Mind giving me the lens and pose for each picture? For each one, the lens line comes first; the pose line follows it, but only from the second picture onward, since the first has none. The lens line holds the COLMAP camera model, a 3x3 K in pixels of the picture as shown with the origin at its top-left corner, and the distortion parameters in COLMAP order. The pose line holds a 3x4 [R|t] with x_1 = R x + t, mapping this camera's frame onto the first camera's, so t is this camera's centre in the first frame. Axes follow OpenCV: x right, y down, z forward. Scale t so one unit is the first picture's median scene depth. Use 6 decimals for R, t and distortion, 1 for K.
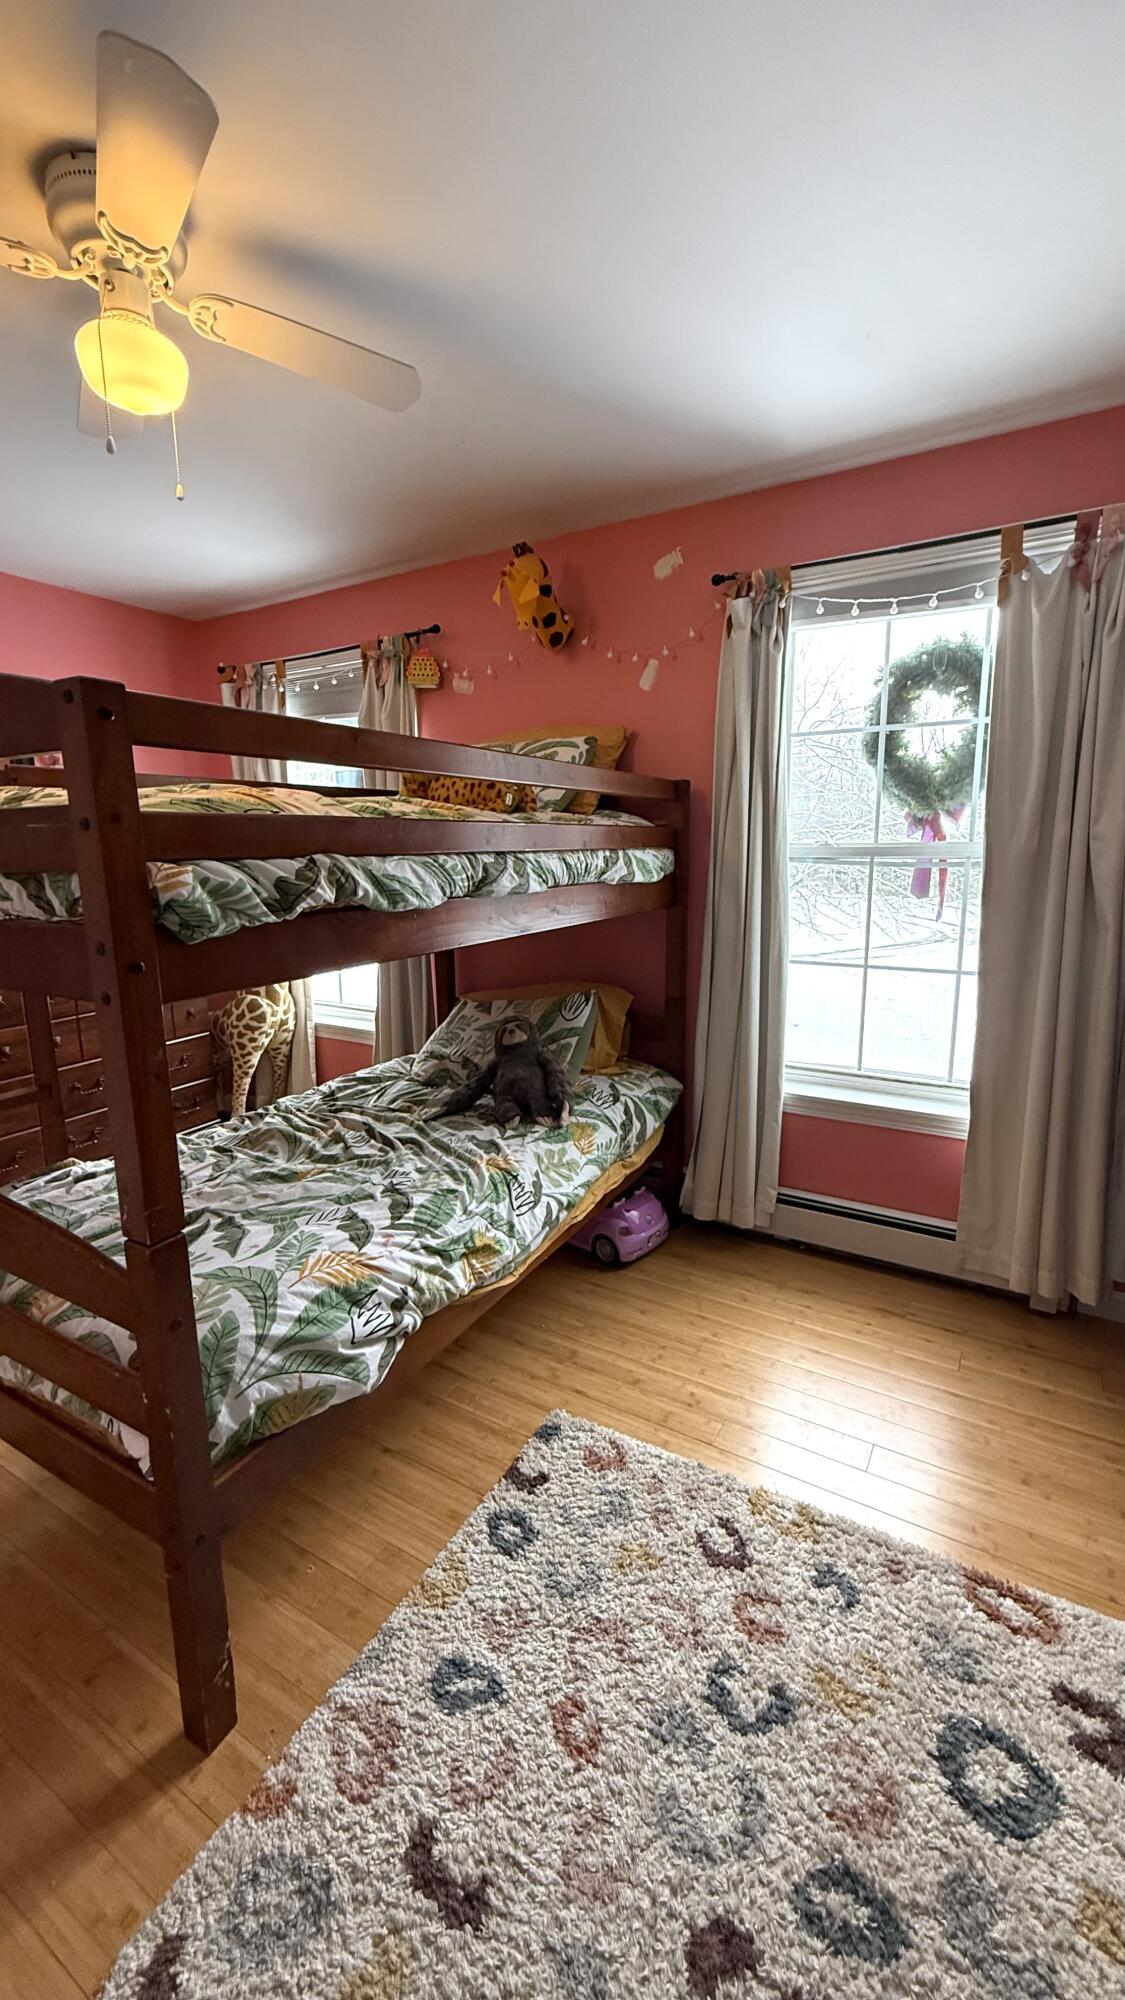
lens RADIAL K [[797.6, 0, 570.9], [0, 797.6, 996.1], [0, 0, 1]] dist [0.001017, 0.000435]
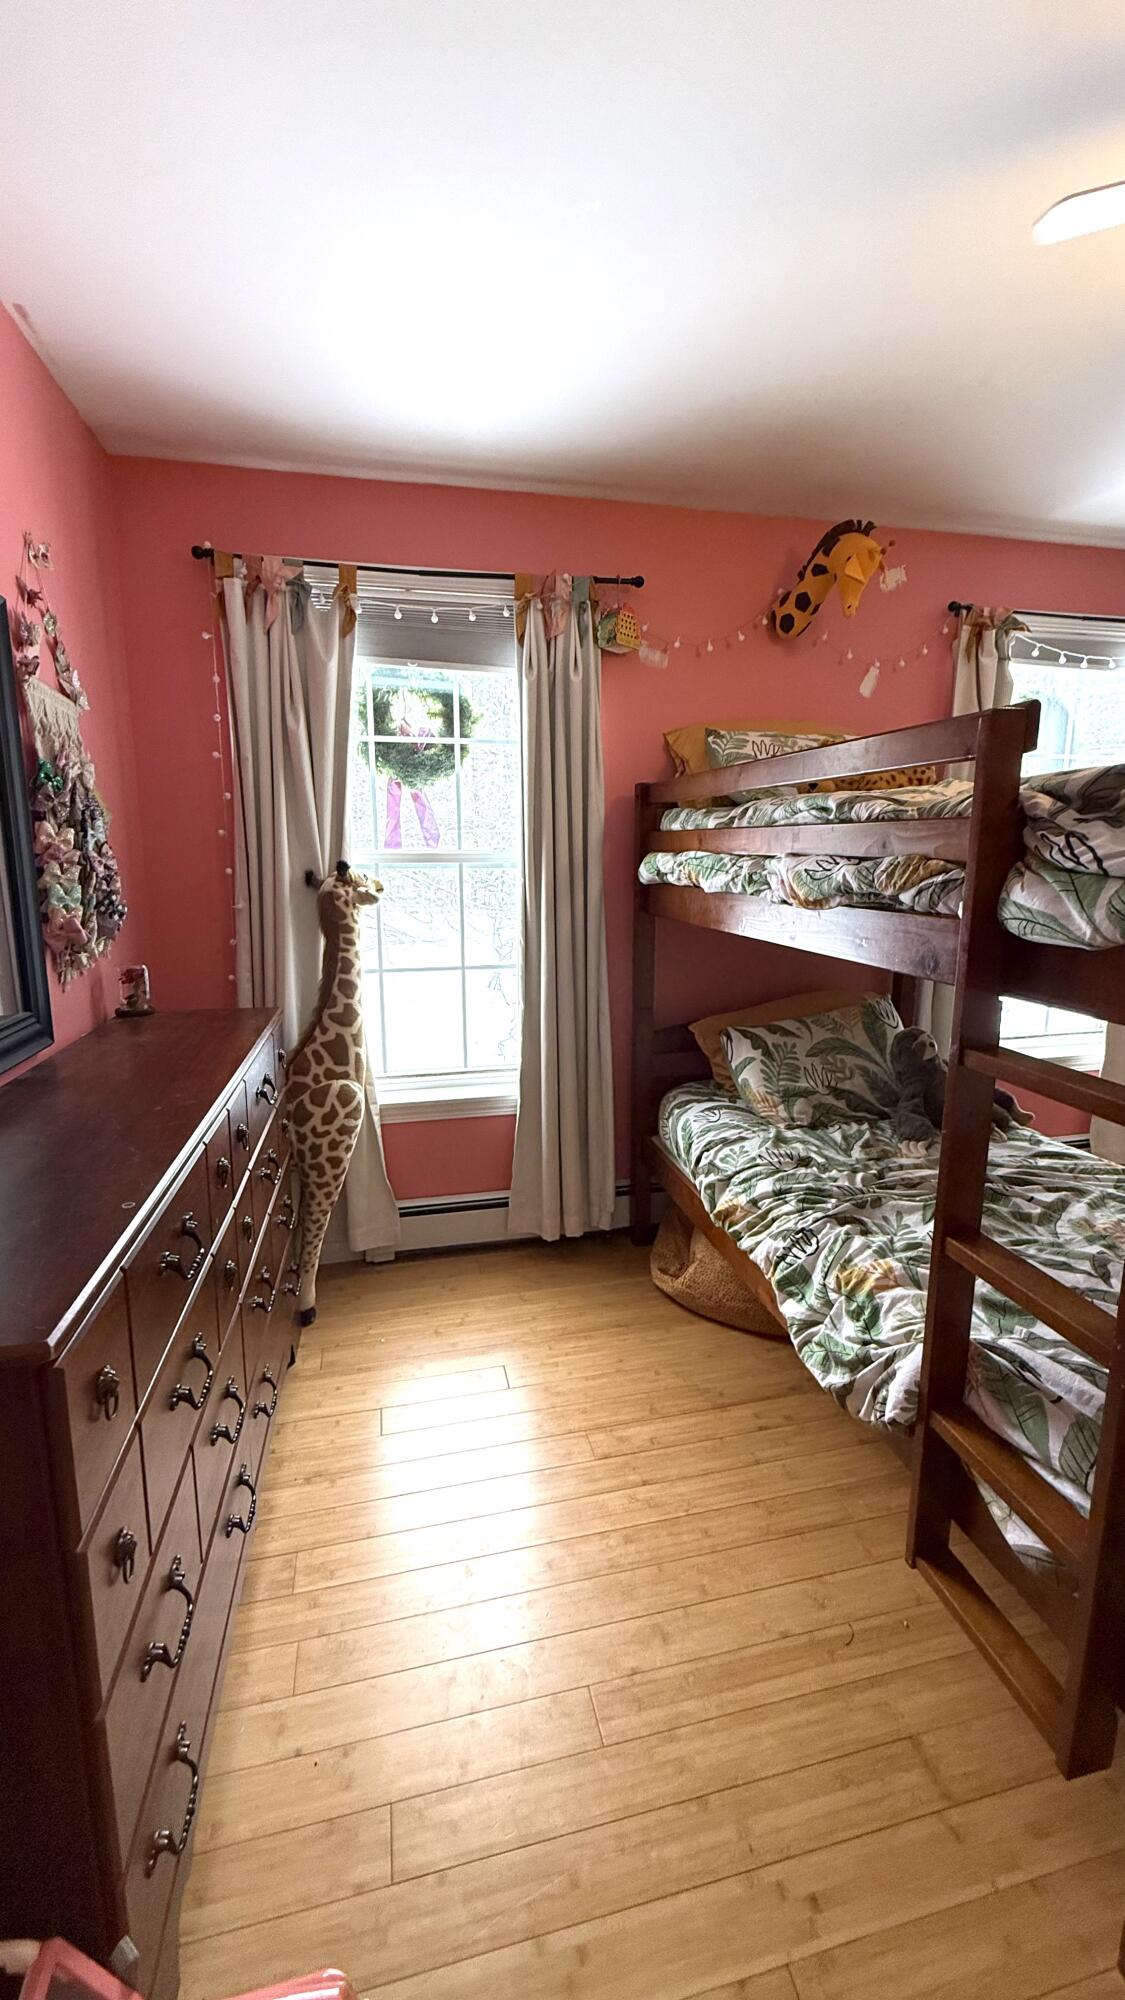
lens RADIAL K [[797.6, 0, 570.9], [0, 797.6, 996.1], [0, 0, 1]] dist [0.001017, 0.000435]
pose [[0.728510, -0.118153, 0.674768, -0.504353], [0.125083, 0.991397, 0.038551, -0.050727], [-0.673518, 0.056317, 0.737022, 0.291485]]
